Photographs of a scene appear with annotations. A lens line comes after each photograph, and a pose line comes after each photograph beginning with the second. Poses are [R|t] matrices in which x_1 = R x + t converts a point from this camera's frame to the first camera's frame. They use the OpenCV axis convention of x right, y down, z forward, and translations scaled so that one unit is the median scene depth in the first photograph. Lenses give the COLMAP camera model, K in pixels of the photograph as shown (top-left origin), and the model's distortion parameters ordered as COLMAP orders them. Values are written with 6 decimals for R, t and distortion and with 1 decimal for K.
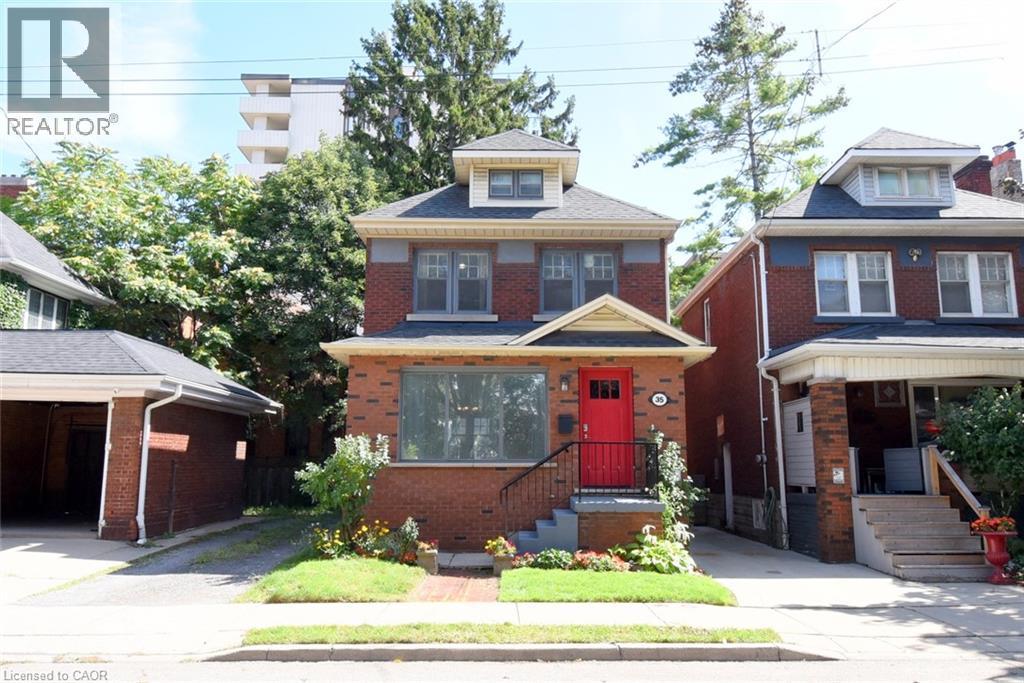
lens RADIAL K [[713.7, 0, 513.7], [0, 713.7, 318.3], [0, 0, 1]] dist [0.002941, -0.003895]
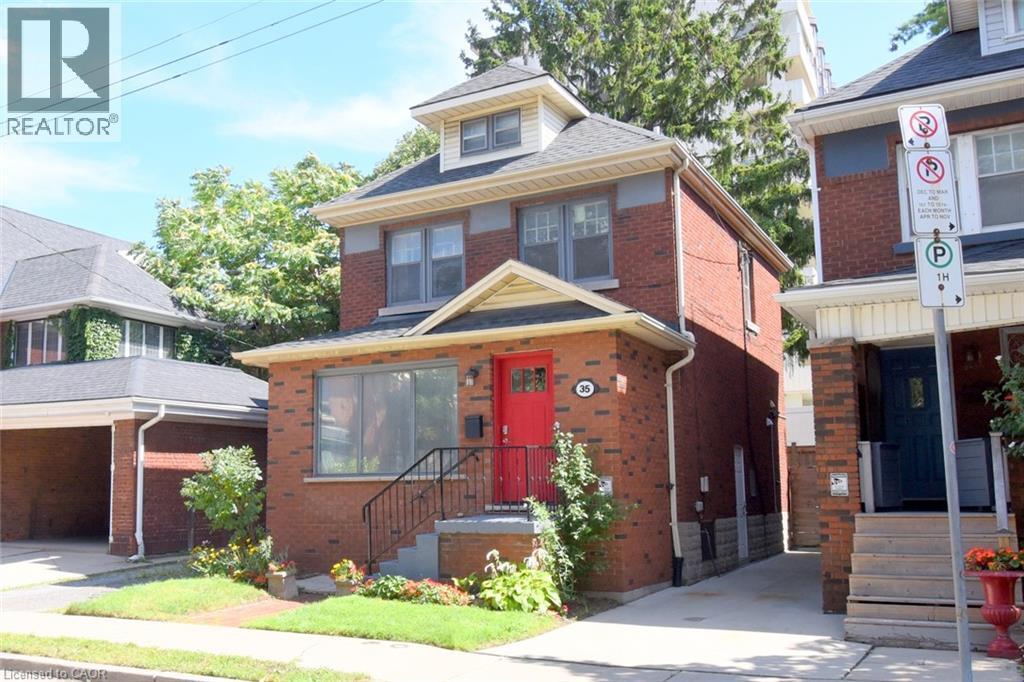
lens RADIAL K [[889.7, 0, 512.0], [0, 889.7, 341.0], [0, 0, 1]] dist [-0.005560, 0.005835]
pose [[0.878547, -0.090750, -0.468955, 0.583624], [0.111690, 0.993598, 0.016966, 0.038507], [0.464414, -0.067283, 0.883059, 0.131121]]
